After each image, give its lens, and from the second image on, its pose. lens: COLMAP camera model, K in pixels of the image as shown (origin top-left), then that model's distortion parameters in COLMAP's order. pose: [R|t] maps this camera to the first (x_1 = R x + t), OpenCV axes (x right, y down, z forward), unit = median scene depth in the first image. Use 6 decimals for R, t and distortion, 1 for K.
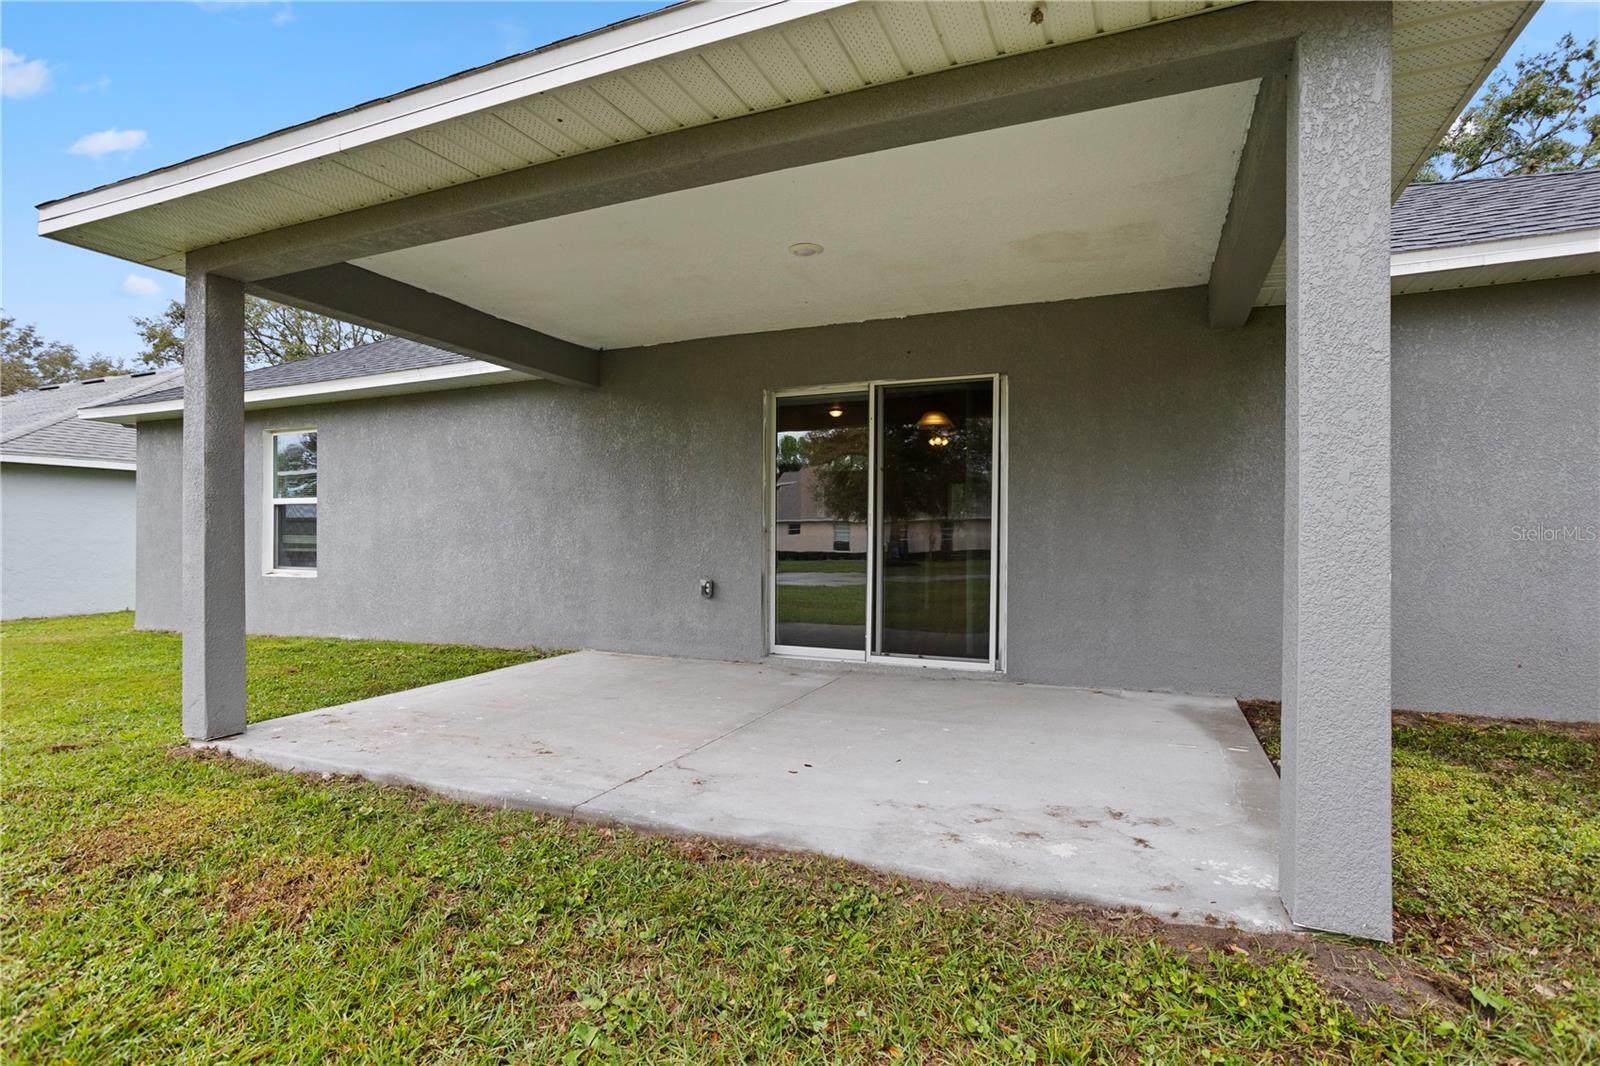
lens RADIAL K [[771.2, 0, 782.0], [0, 771.2, 538.5], [0, 0, 1]] dist [0.000106, 0.000841]
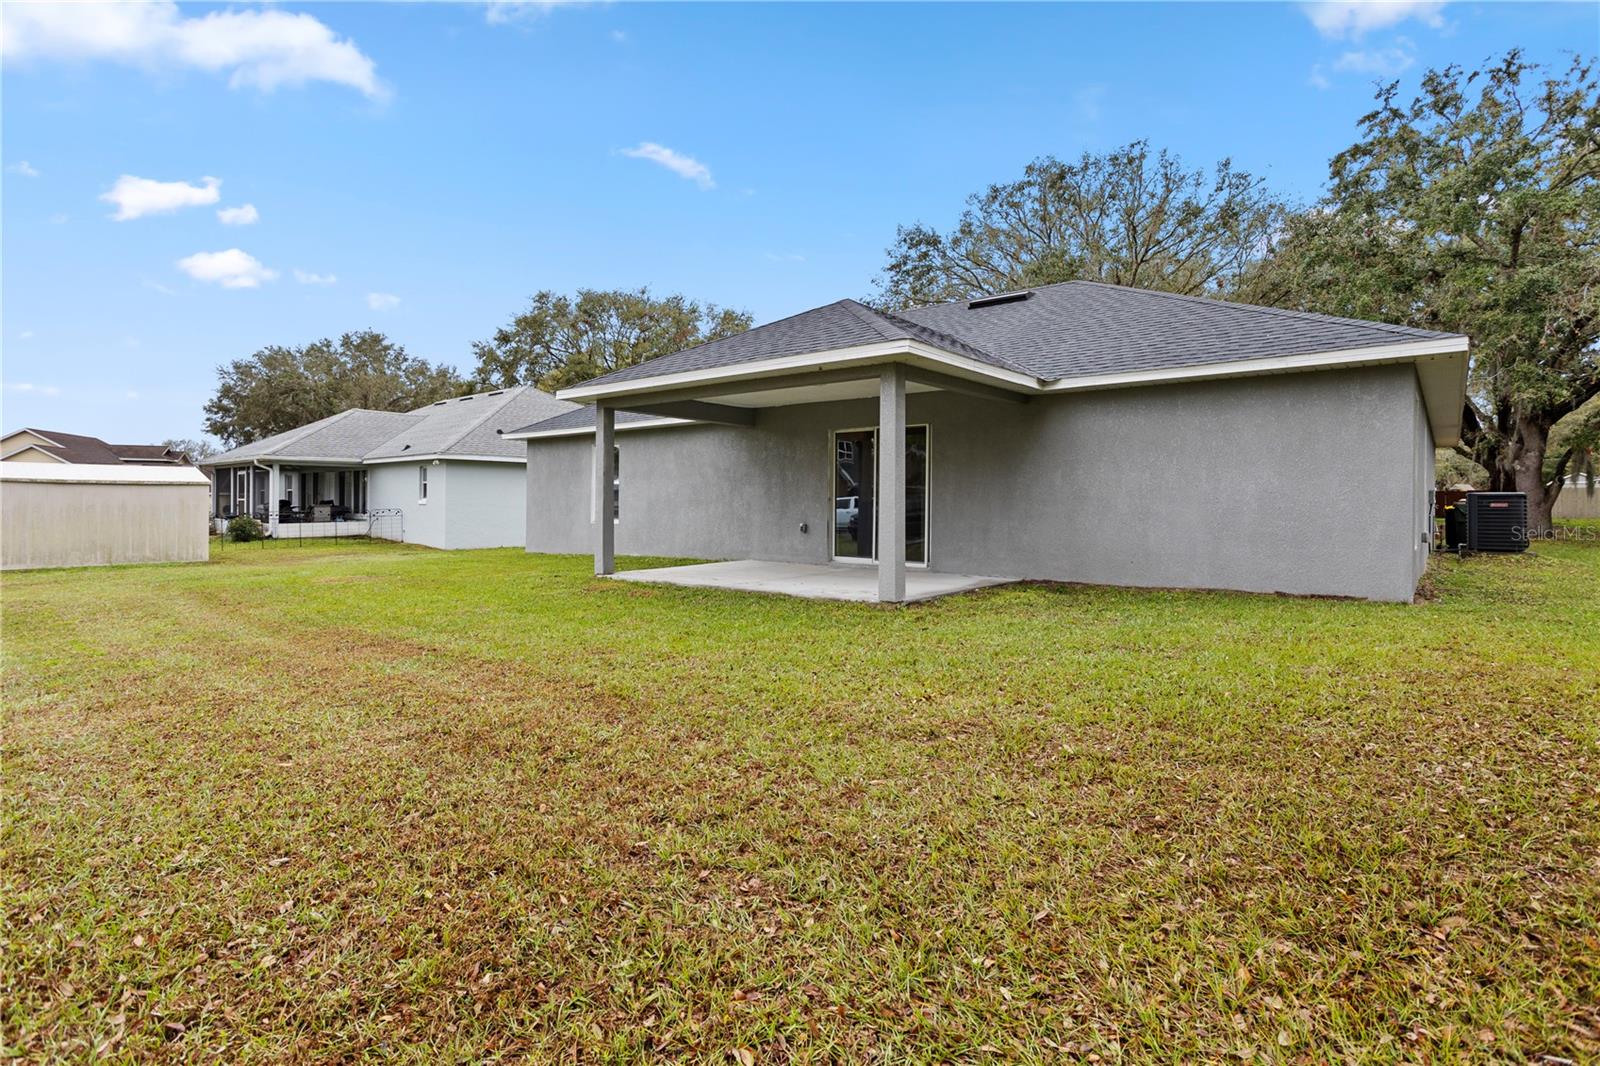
lens RADIAL K [[758.8, 0, 796.3], [0, 758.8, 508.4], [0, 0, 1]] dist [-0.032188, 0.000159]
pose [[0.965845, 0.005600, -0.259060, 0.404050], [-0.004951, 0.999983, 0.003161, 0.007359], [0.259073, -0.001770, 0.965856, -0.926711]]
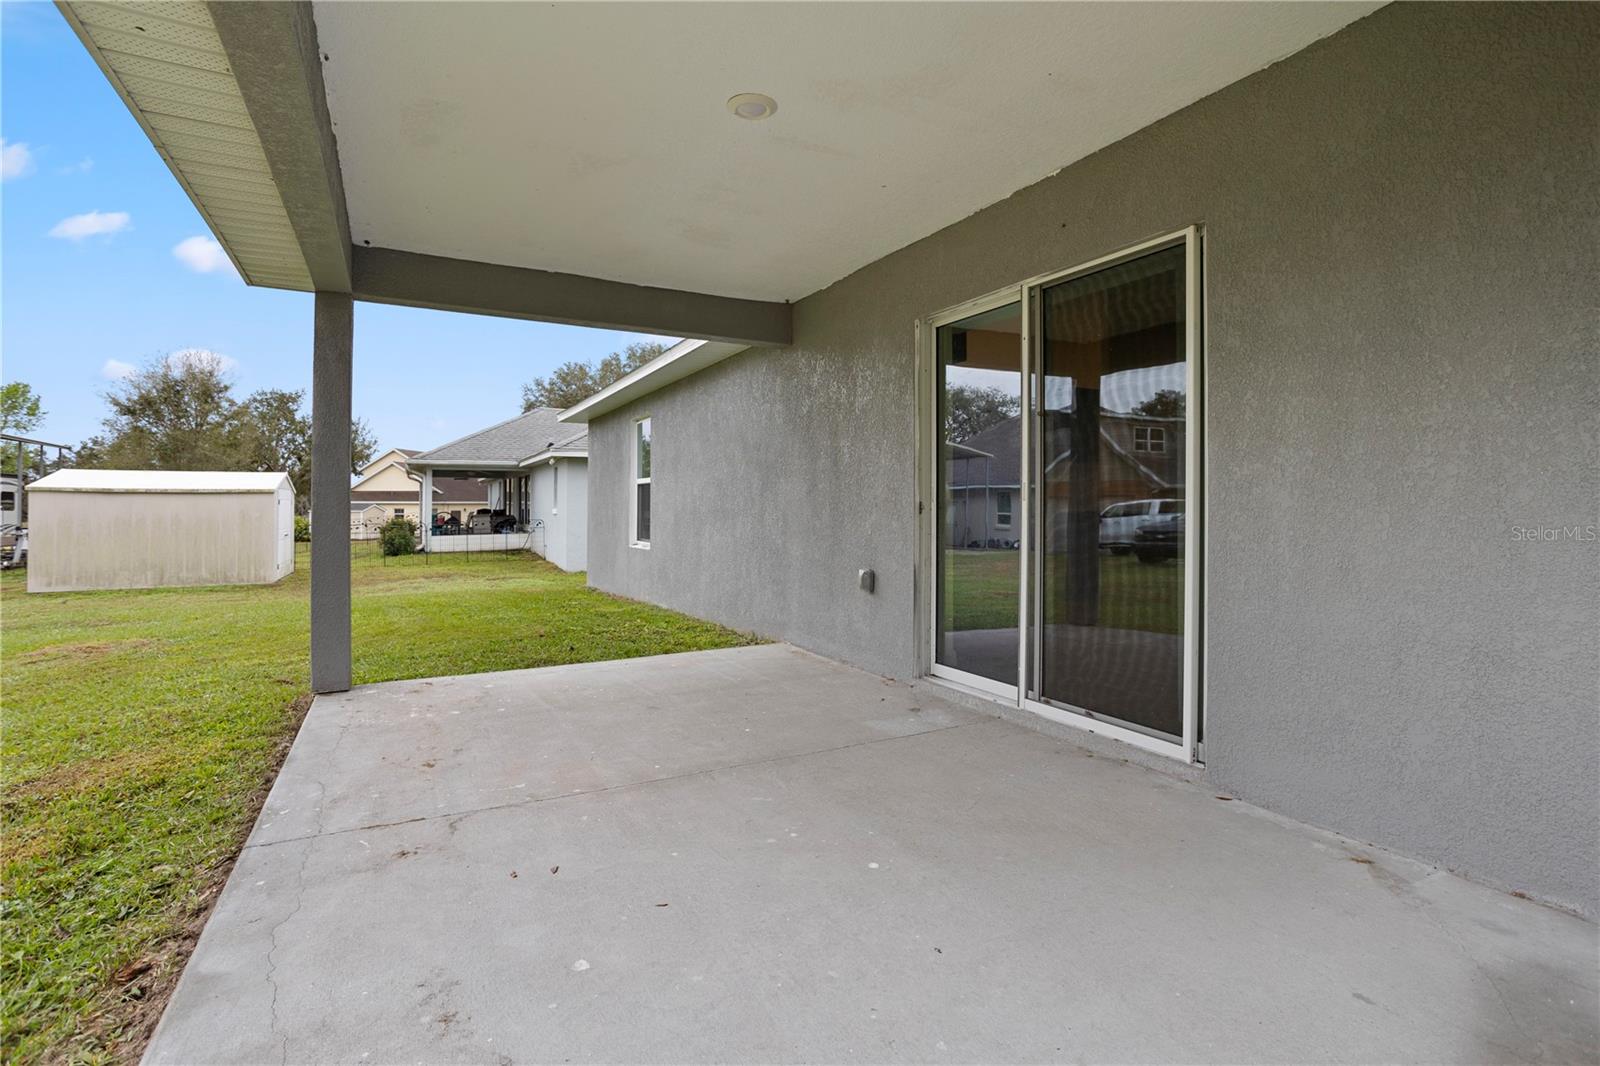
lens RADIAL K [[779.0, 0, 796.6], [0, 779.0, 496.0], [0, 0, 1]] dist [-0.018269, 0.000493]
pose [[0.790945, -0.011052, -0.611788, 0.340332], [0.000250, 0.999843, -0.017738, -0.008238], [0.611887, 0.013877, 0.790823, 0.332398]]
